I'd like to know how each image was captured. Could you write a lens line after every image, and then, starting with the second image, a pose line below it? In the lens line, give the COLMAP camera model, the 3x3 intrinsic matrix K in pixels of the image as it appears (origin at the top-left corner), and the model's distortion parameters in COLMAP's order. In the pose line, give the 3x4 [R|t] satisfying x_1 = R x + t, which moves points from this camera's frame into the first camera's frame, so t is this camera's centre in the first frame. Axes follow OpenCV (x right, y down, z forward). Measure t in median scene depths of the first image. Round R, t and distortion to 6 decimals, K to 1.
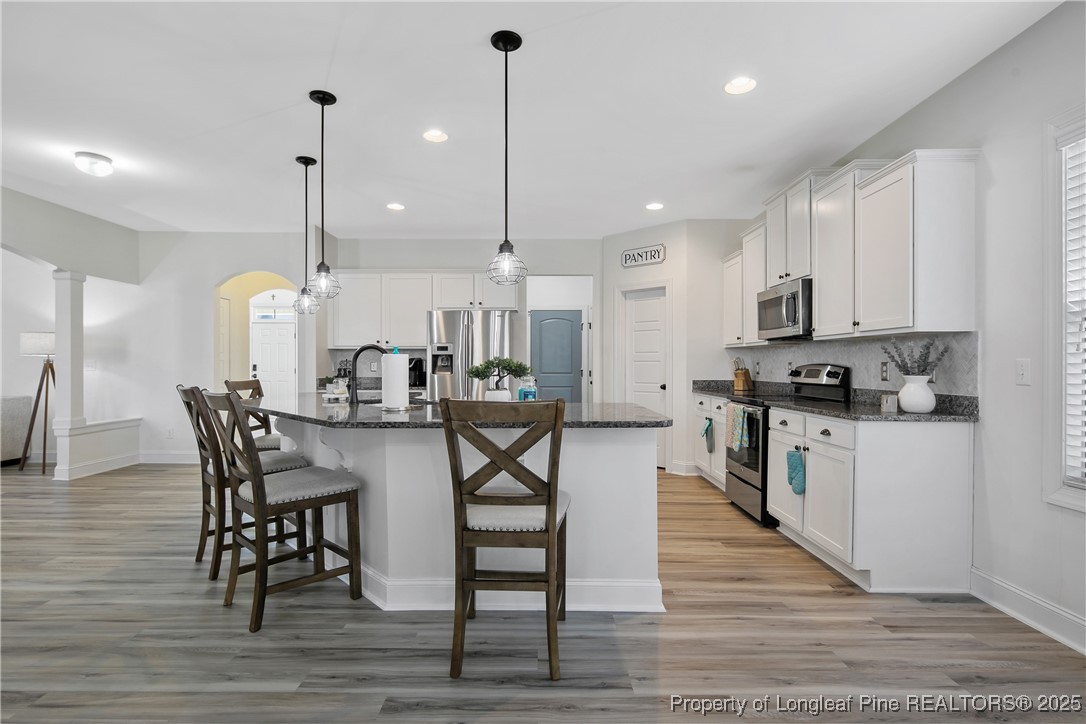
lens RADIAL K [[528.6, 0, 540.7], [0, 528.6, 365.9], [0, 0, 1]] dist [0.004169, -0.005121]
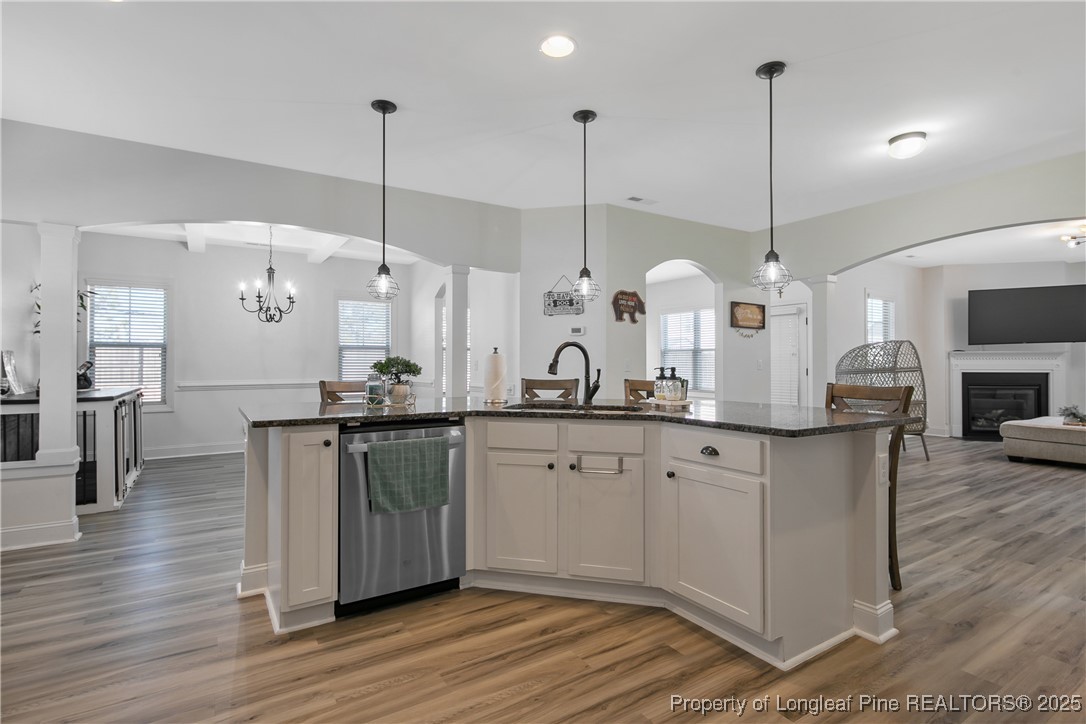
lens RADIAL K [[528.6, 0, 542.4], [0, 528.6, 363.4], [0, 0, 1]] dist [0.004169, -0.005121]
pose [[-0.844483, -0.000936, -0.535581, 0.199263], [-0.001358, 0.999999, 0.000394, -0.002049], [0.535580, 0.001060, -0.844484, 1.560026]]
